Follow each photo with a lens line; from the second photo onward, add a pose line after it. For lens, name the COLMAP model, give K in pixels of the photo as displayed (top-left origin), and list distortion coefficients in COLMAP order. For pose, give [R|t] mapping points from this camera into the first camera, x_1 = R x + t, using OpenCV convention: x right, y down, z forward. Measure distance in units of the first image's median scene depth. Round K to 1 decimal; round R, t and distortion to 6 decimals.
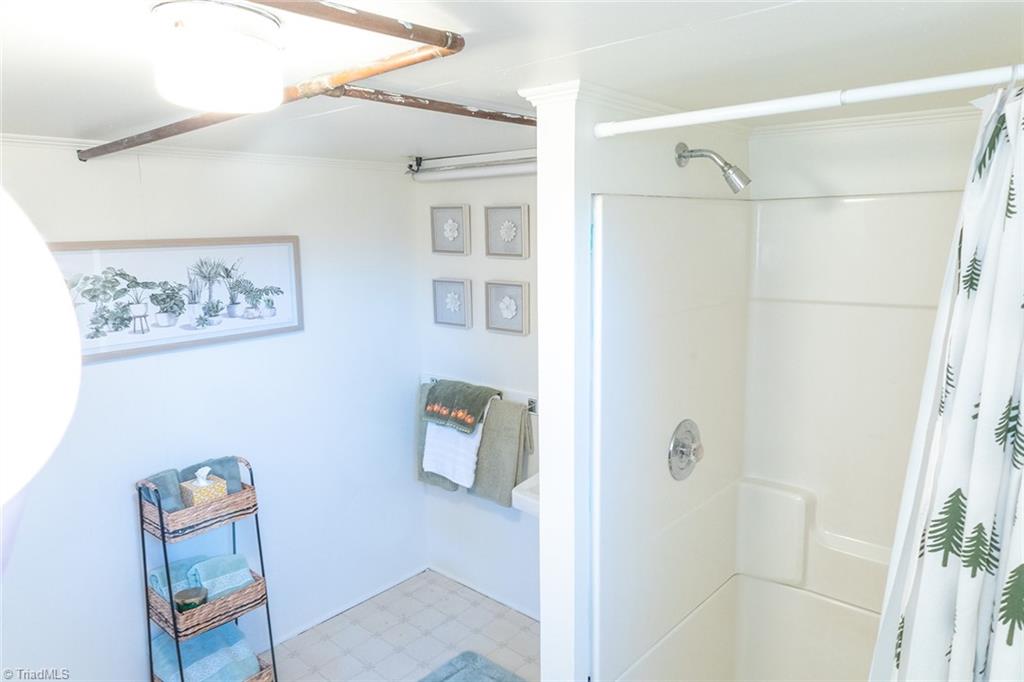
lens RADIAL K [[665.2, 0, 512.0], [0, 665.2, 341.0], [0, 0, 1]] dist [0.000519, 0.003595]
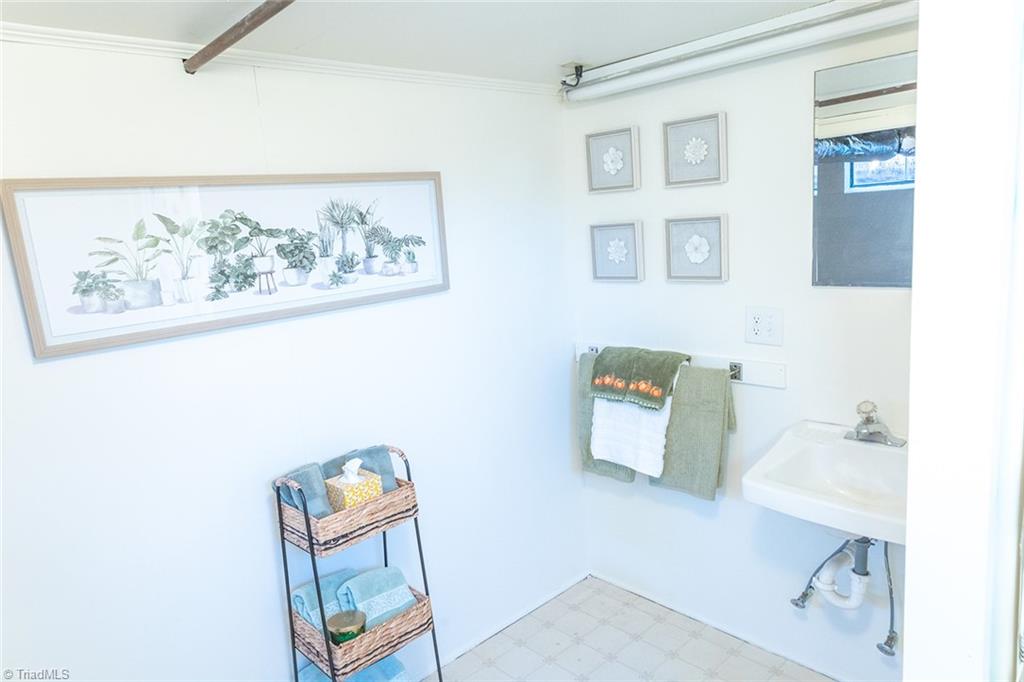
lens RADIAL K [[665.2, 0, 512.0], [0, 665.2, 341.0], [0, 0, 1]] dist [0.000519, 0.003595]
pose [[0.993966, -0.047359, -0.098939, -0.179746], [0.048392, 0.998796, 0.008065, 0.049228], [0.098438, -0.012804, 0.995061, 0.222177]]
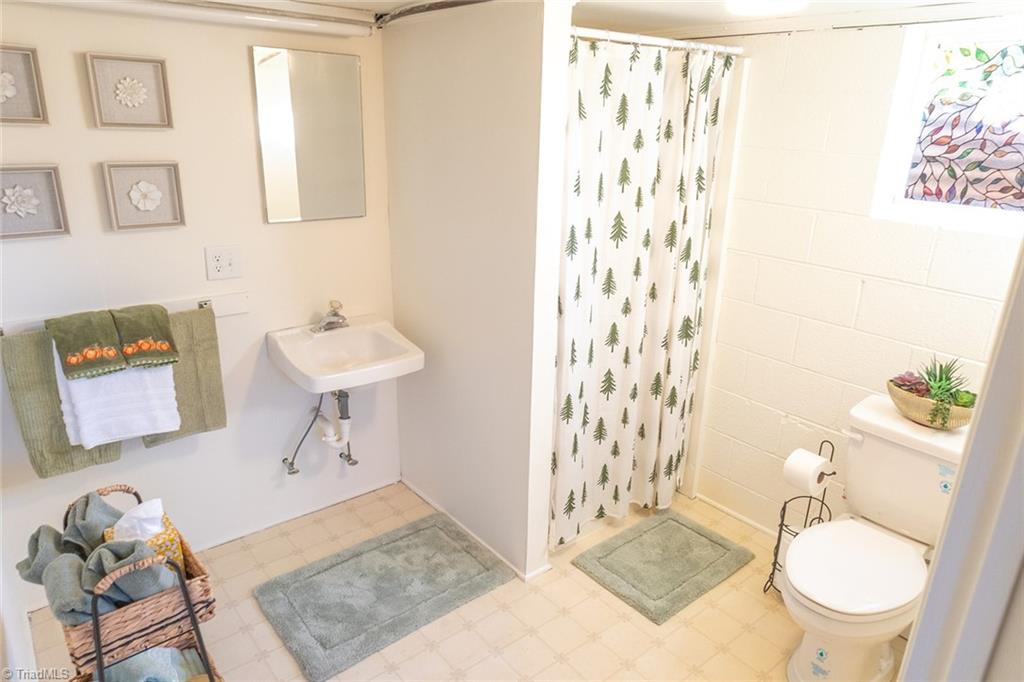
lens RADIAL K [[665.2, 0, 512.0], [0, 665.2, 341.0], [0, 0, 1]] dist [0.000519, 0.003595]
pose [[0.145988, -0.301757, 0.942141, -0.858644], [0.126722, 0.950203, 0.284703, -0.067129], [-0.981137, 0.077827, 0.176958, 0.538175]]
